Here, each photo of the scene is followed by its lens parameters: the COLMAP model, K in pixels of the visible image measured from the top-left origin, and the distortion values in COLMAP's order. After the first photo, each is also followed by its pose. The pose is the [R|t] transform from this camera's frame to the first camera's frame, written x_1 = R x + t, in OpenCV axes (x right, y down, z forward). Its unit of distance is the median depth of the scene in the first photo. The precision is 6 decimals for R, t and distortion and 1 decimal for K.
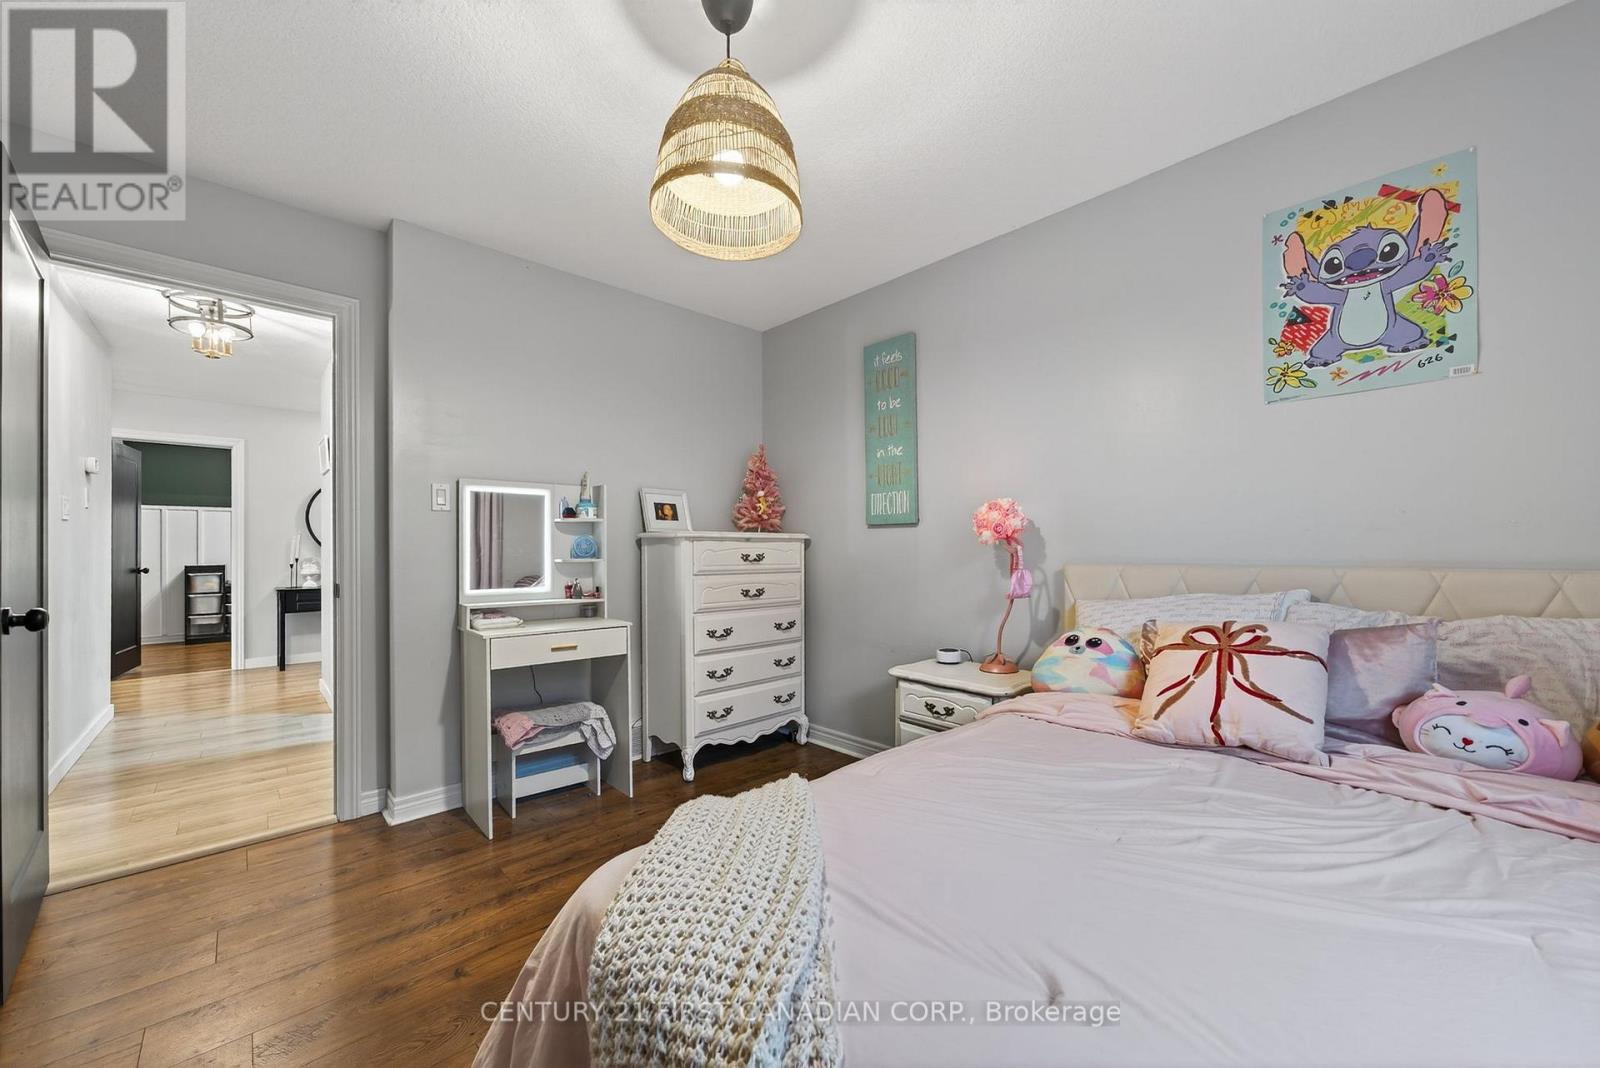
lens RADIAL K [[592.9, 0, 807.6], [0, 592.9, 550.6], [0, 0, 1]] dist [-0.022820, 0.000312]
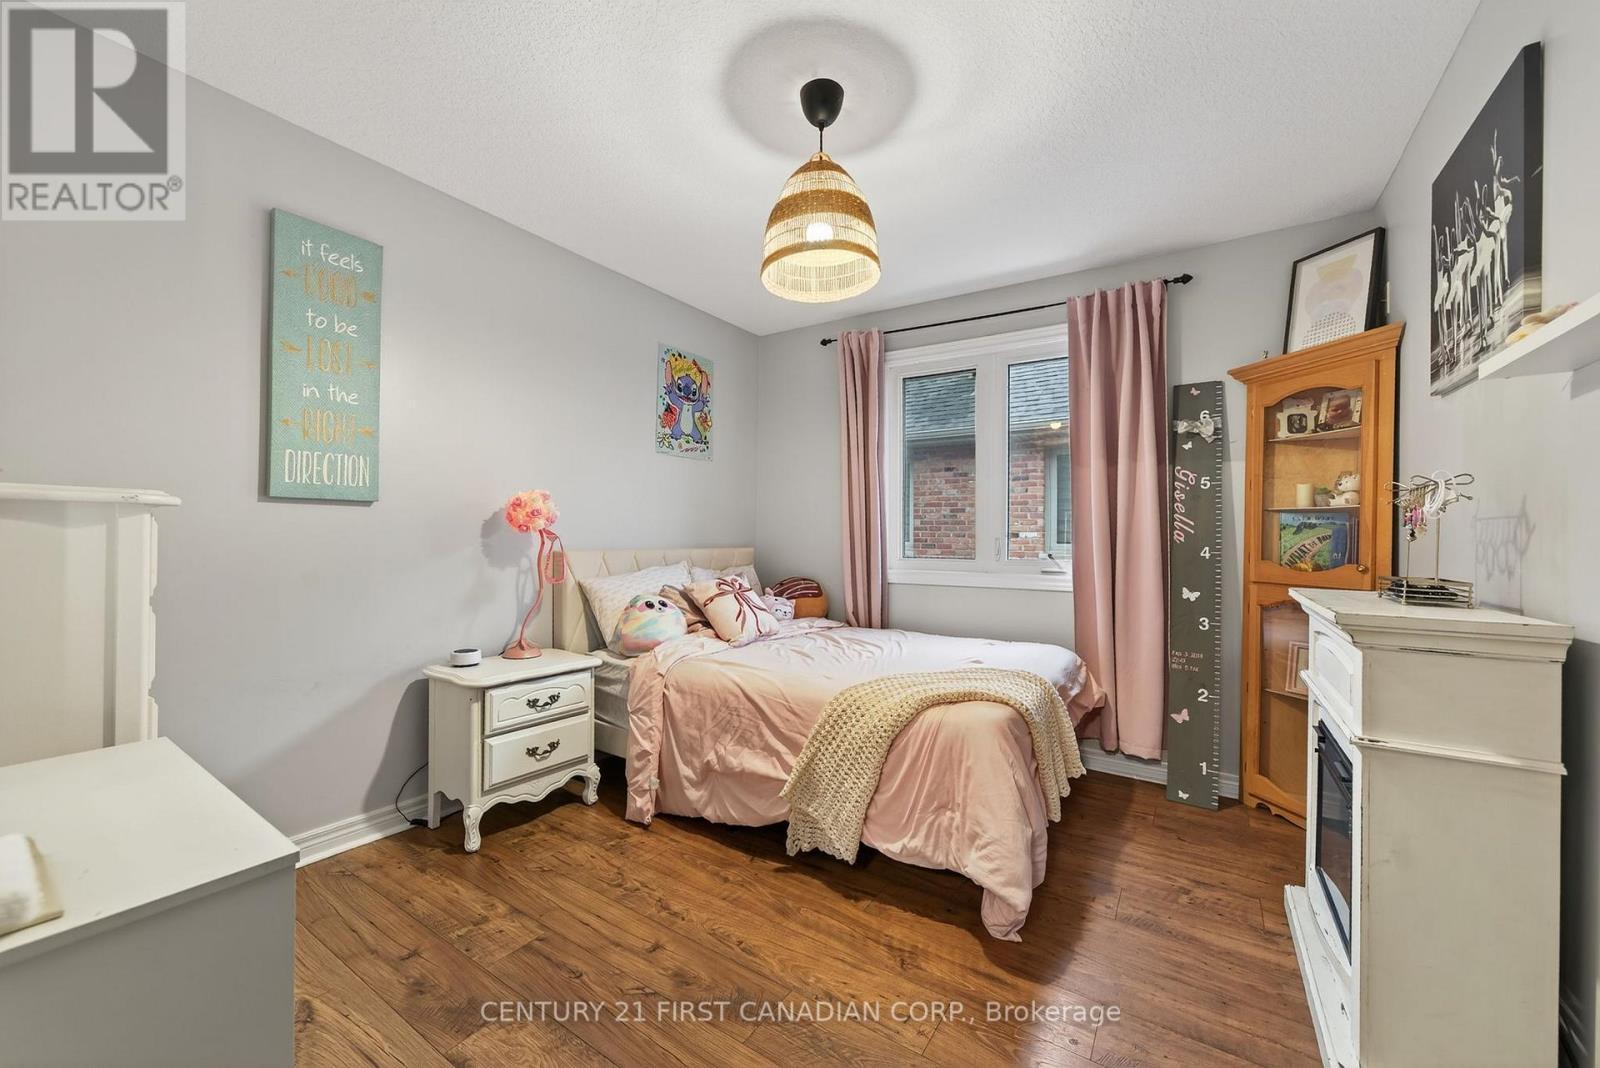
lens RADIAL K [[592.9, 0, 807.6], [0, 592.9, 550.6], [0, 0, 1]] dist [-0.022820, 0.000312]
pose [[-0.234935, -0.014602, 0.971901, -1.081329], [0.008357, 0.999820, 0.017041, 0.010364], [-0.971975, 0.012126, -0.234771, 1.055198]]
